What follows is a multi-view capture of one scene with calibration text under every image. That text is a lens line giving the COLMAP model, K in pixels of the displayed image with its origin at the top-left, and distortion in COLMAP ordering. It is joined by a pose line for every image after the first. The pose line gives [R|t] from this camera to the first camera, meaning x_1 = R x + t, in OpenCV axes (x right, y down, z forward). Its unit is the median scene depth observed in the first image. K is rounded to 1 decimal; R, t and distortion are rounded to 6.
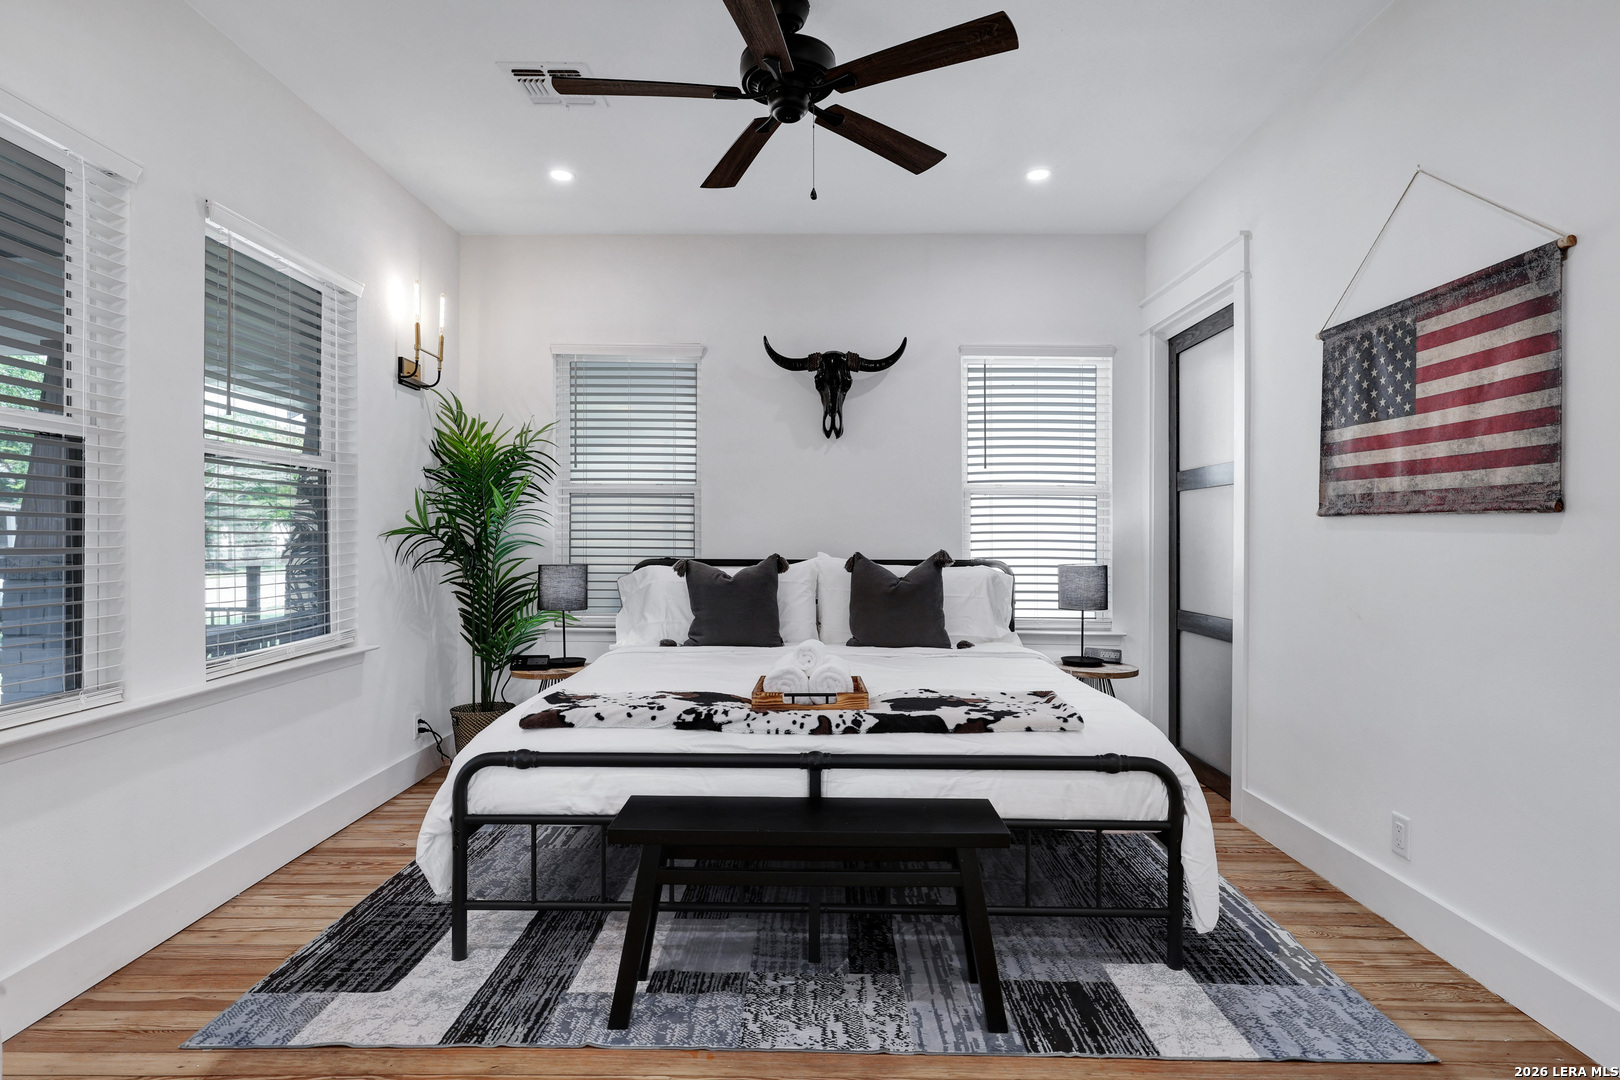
lens RADIAL K [[874.5, 0, 806.7], [0, 874.5, 544.4], [0, 0, 1]] dist [0.002676, -0.001525]
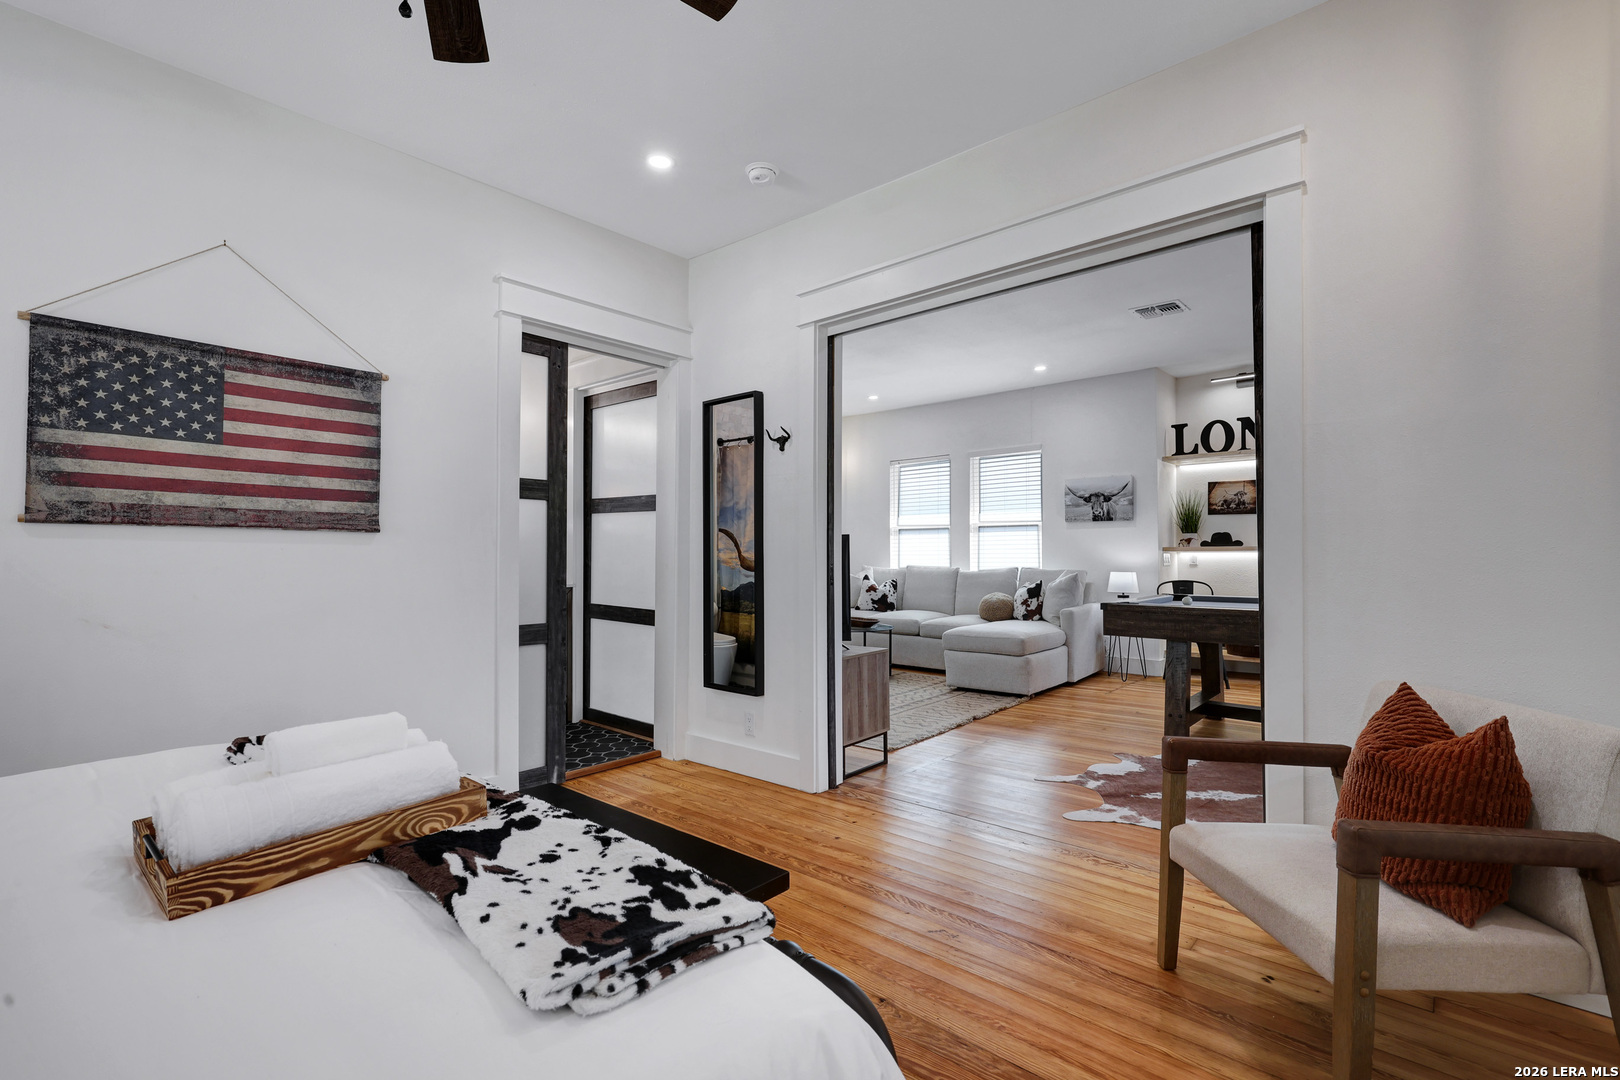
lens RADIAL K [[745.3, 0, 801.2], [0, 745.3, 546.3], [0, 0, 1]] dist [0.001652, 0.000606]
pose [[-0.751996, 0.010622, 0.659082, -0.571152], [0.010881, 0.999934, -0.003701, 0.003757], [-0.659078, 0.004388, -0.752062, 1.231660]]
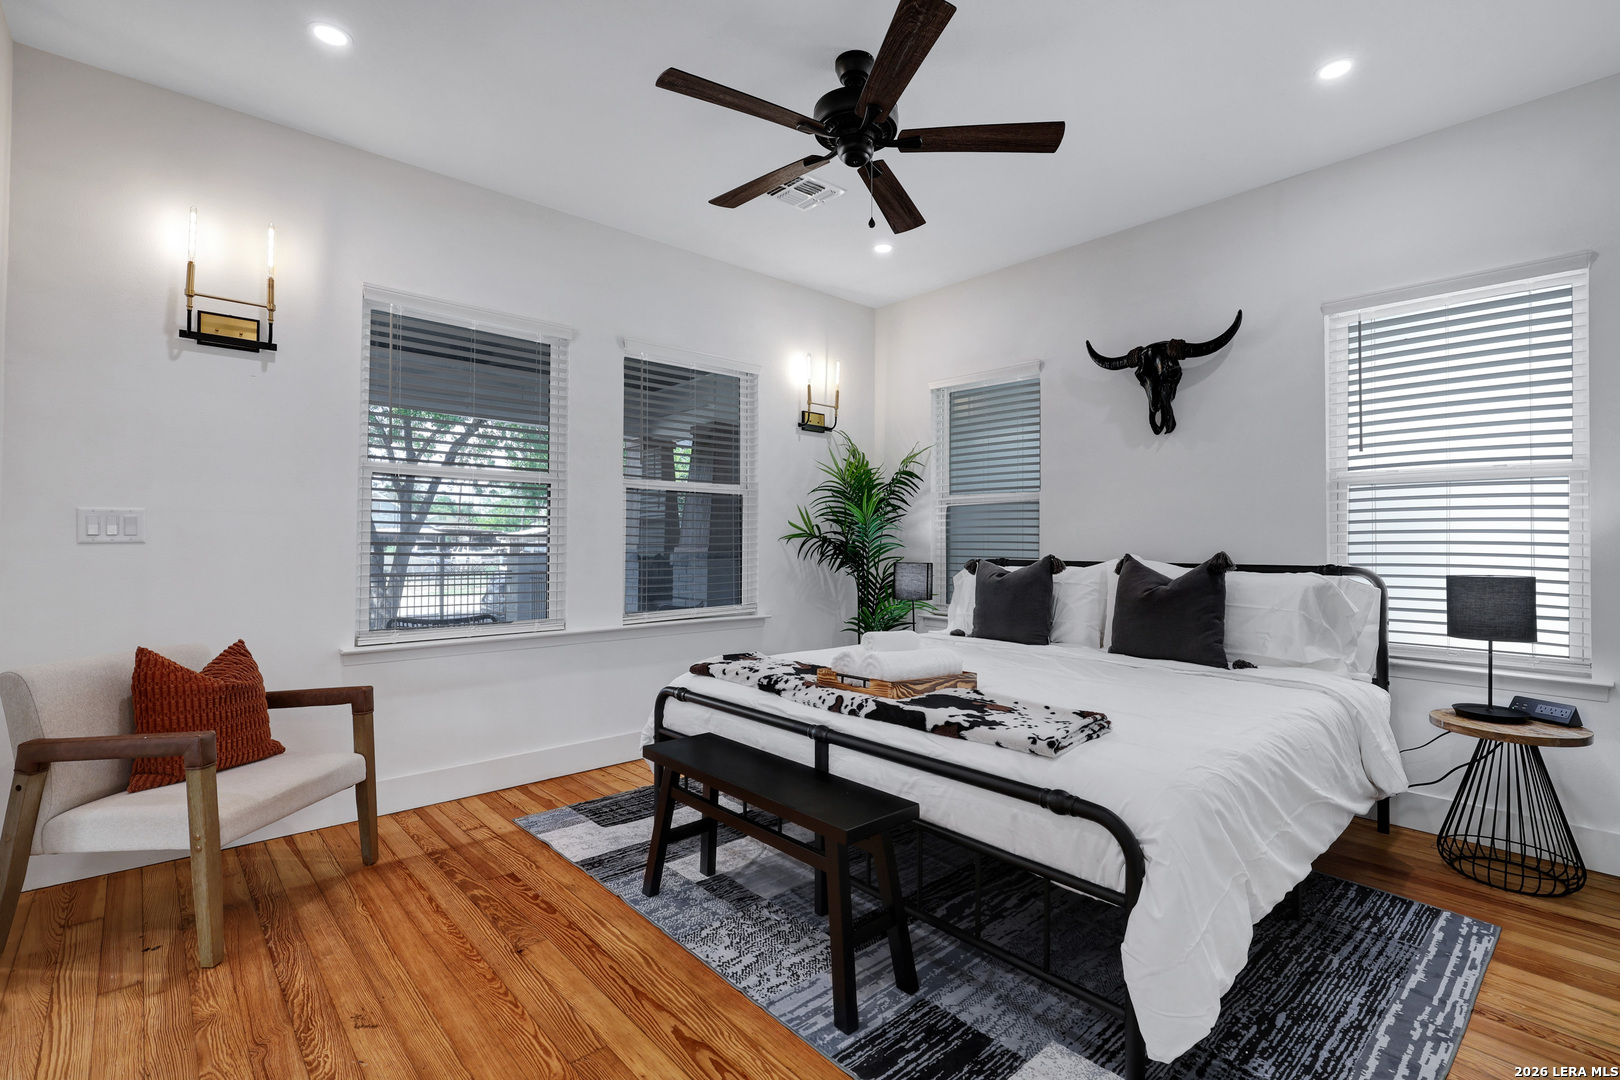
lens RADIAL K [[745.3, 0, 800.6], [0, 745.3, 542.9], [0, 0, 1]] dist [0.001652, 0.000606]
pose [[0.677606, -0.001647, -0.735424, 0.644246], [-0.008185, 0.999919, -0.009780, 0.012310], [0.735380, 0.012647, 0.677537, 0.309173]]
